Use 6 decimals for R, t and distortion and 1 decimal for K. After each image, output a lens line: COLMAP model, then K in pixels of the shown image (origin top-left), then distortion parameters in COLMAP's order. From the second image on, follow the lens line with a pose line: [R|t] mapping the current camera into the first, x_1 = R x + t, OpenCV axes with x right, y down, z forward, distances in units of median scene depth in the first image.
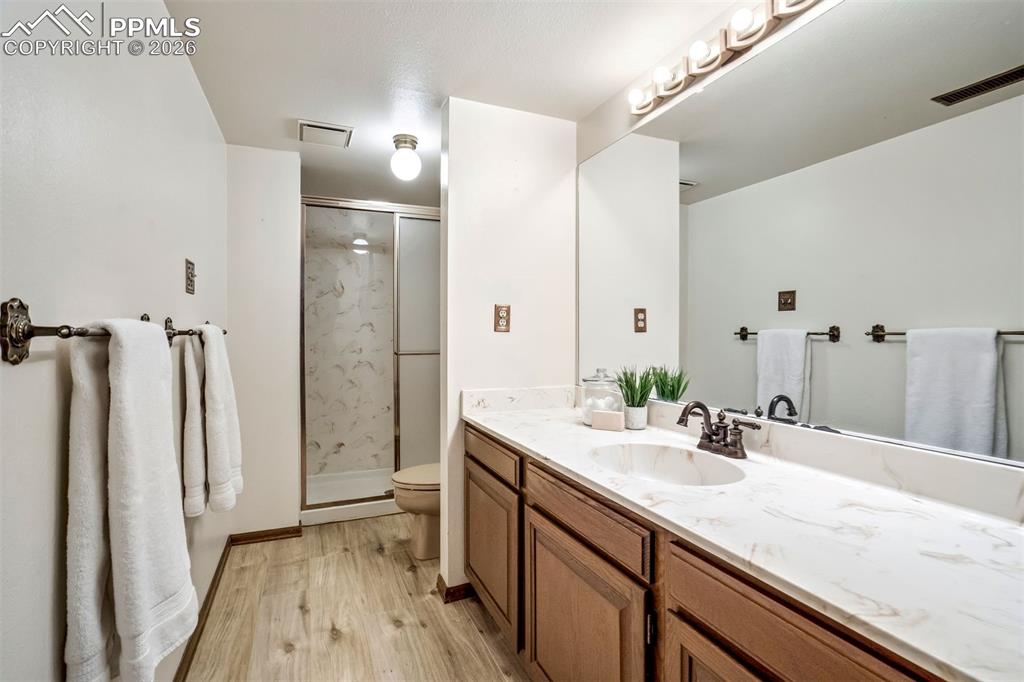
lens RADIAL K [[485.6, 0, 513.6], [0, 485.6, 341.7], [0, 0, 1]] dist [-0.039817, 0.023394]
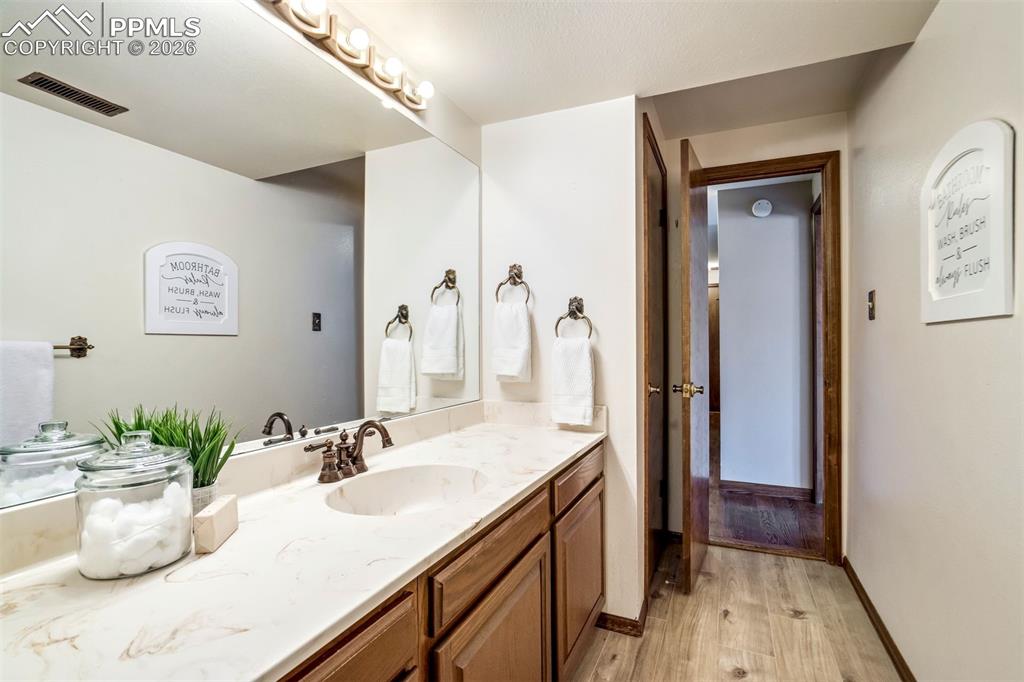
lens RADIAL K [[477.7, 0, 514.0], [0, 477.7, 343.1], [0, 0, 1]] dist [-0.049569, 0.022080]
pose [[-0.653204, 0.012072, 0.757086, -0.343908], [0.018130, 0.999836, -0.000300, -0.010347], [-0.756965, 0.013530, -0.653316, 0.984069]]
